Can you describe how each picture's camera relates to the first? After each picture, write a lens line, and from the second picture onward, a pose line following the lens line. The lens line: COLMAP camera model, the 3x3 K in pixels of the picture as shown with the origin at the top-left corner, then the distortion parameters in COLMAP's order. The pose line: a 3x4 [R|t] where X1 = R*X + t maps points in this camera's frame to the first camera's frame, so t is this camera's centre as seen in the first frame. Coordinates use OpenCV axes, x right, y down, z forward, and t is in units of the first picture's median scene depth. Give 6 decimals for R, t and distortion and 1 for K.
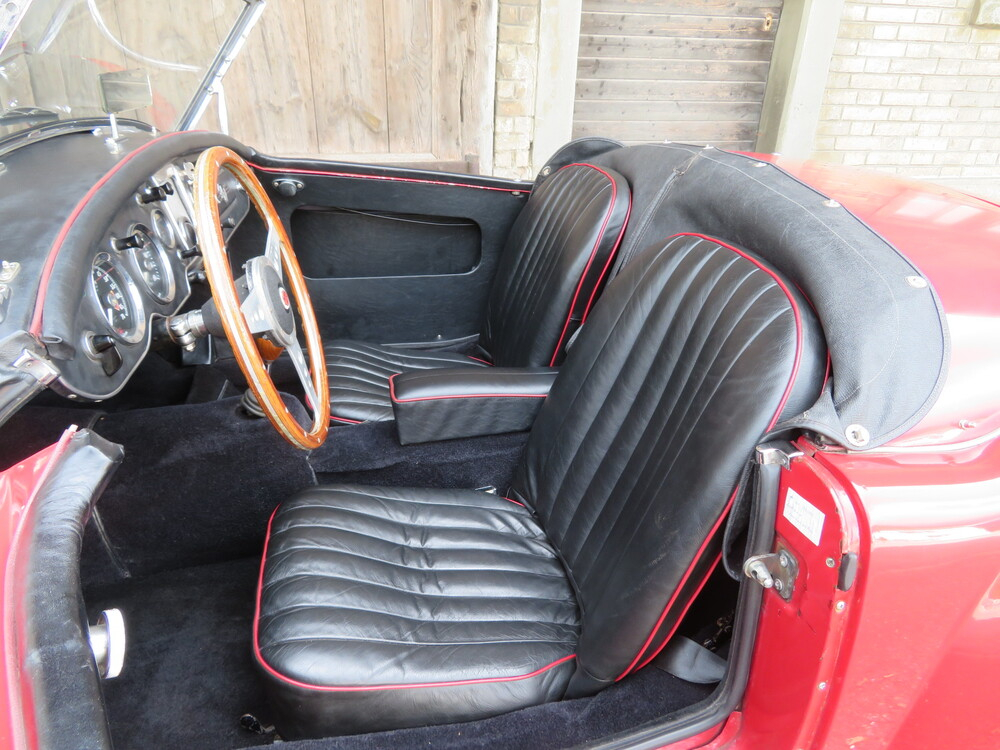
lens RADIAL K [[711.1, 0, 499.4], [0, 711.1, 374.7], [0, 0, 1]] dist [-0.012747, 0.007429]
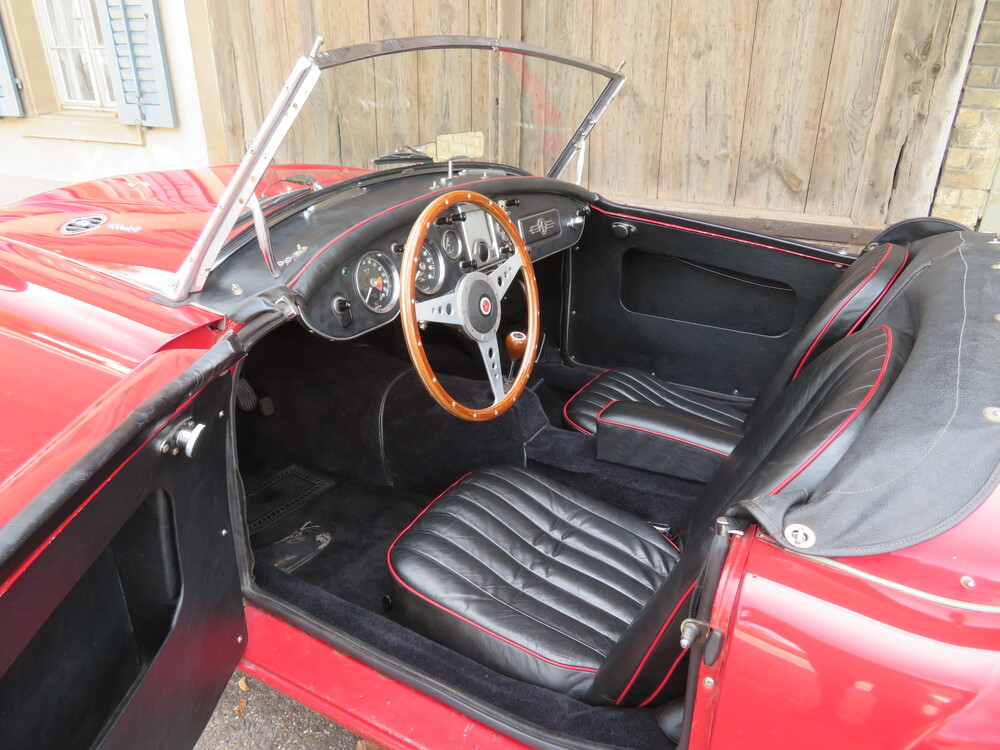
lens RADIAL K [[711.1, 0, 498.7], [0, 711.1, 376.4], [0, 0, 1]] dist [-0.012747, 0.007429]
pose [[0.770314, 0.242466, -0.589768, 0.248863], [-0.276104, 0.960517, 0.034261, -0.015647], [0.574789, 0.136445, 0.806846, -0.018460]]
